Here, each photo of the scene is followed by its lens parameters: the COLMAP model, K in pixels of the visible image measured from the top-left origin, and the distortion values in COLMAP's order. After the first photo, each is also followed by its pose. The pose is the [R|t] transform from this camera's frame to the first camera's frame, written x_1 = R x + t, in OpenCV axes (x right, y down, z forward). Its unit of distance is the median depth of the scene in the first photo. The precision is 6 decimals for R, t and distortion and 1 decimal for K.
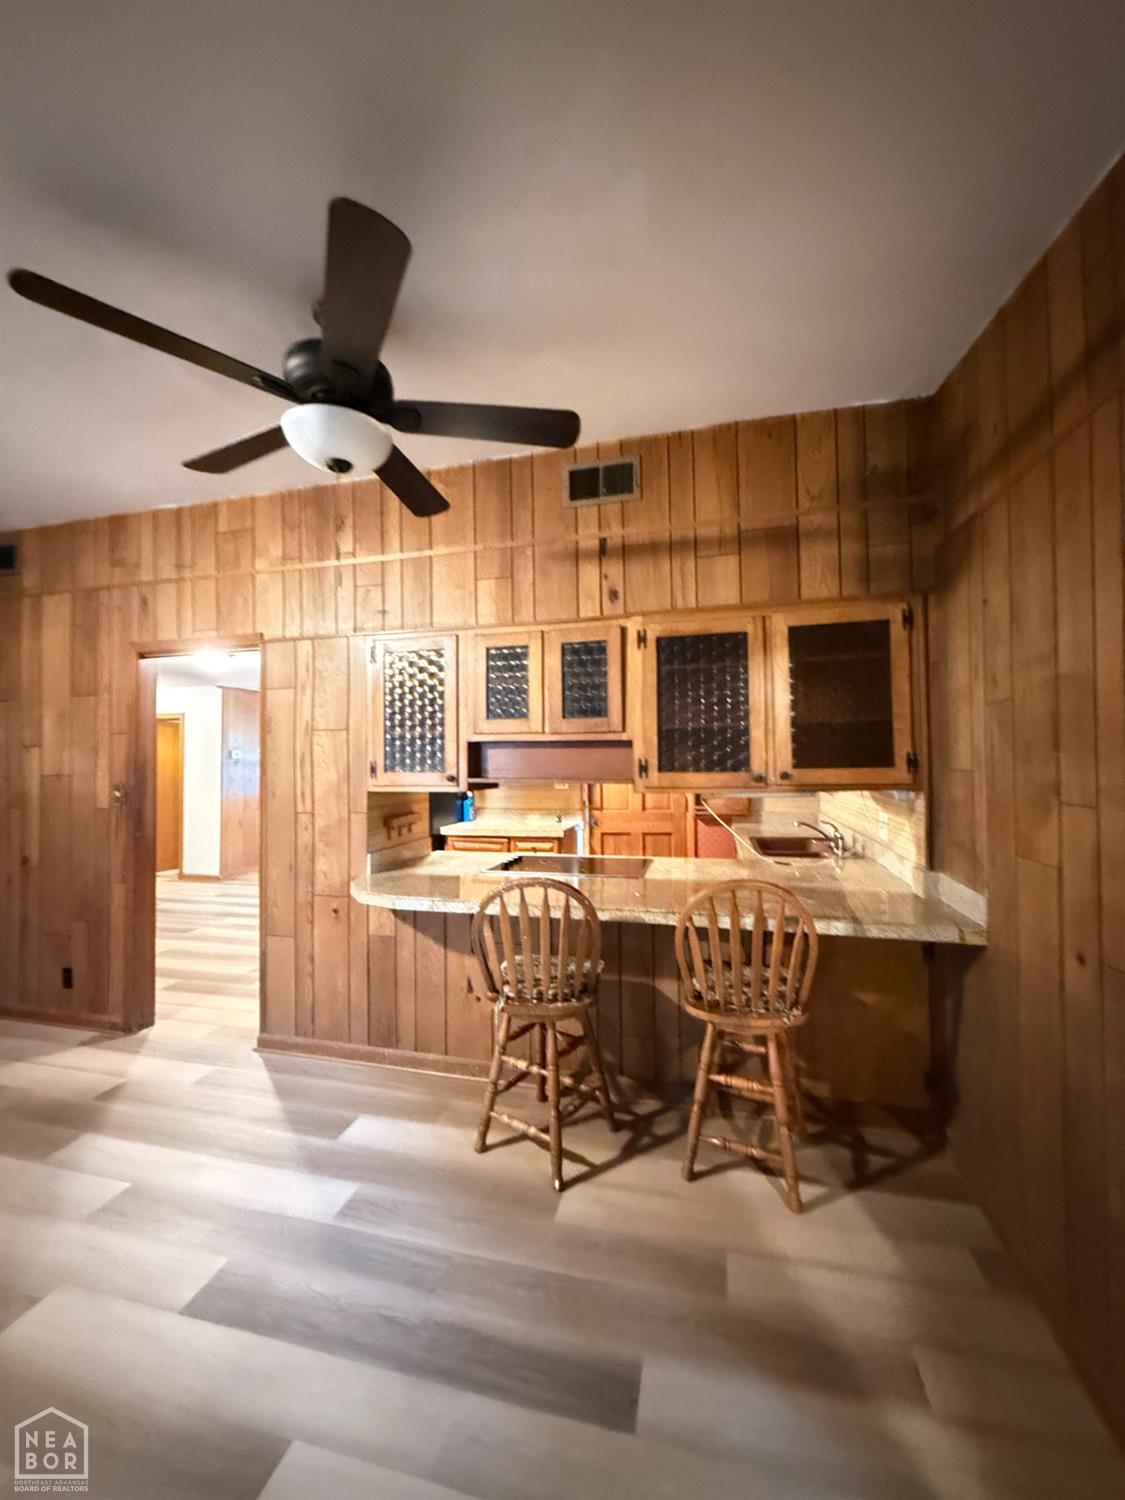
lens RADIAL K [[597.9, 0, 567.6], [0, 597.9, 749.6], [0, 0, 1]] dist [-0.000660, 0.000023]
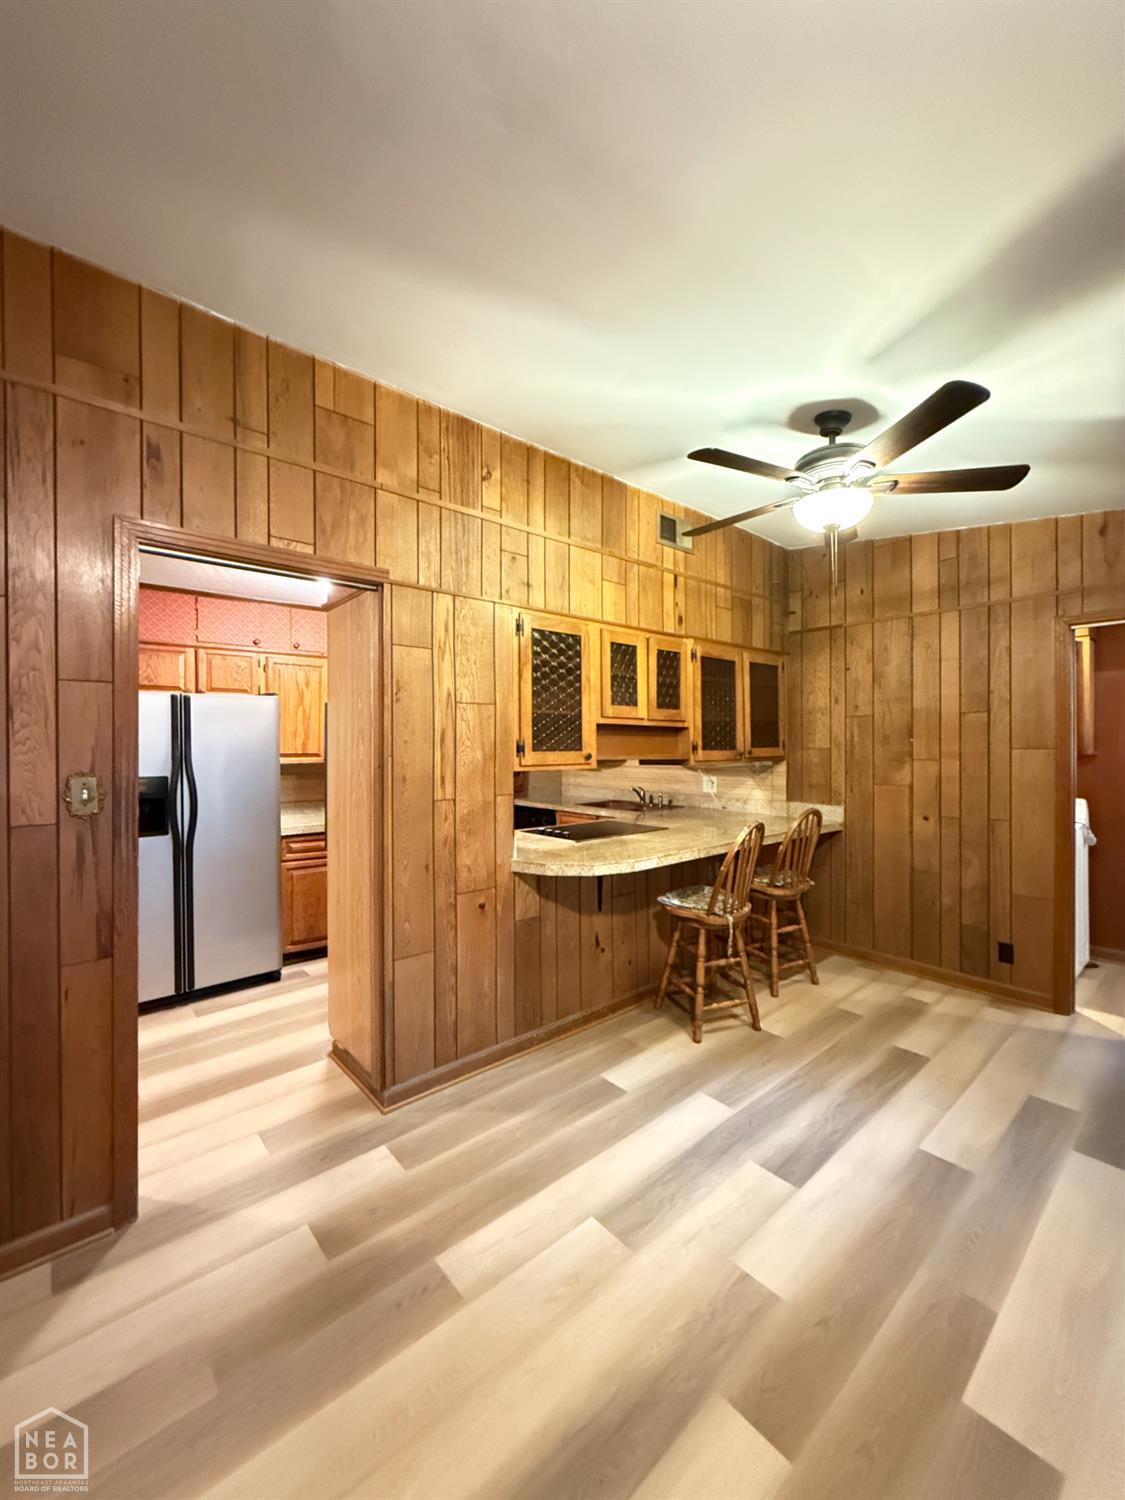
lens RADIAL K [[597.9, 0, 569.3], [0, 597.9, 746.9], [0, 0, 1]] dist [-0.000660, 0.000023]
pose [[0.569635, 0.004574, 0.821885, -1.123513], [-0.019115, 0.999788, 0.007684, 0.023027], [-0.821675, -0.020087, 0.569602, 0.412152]]
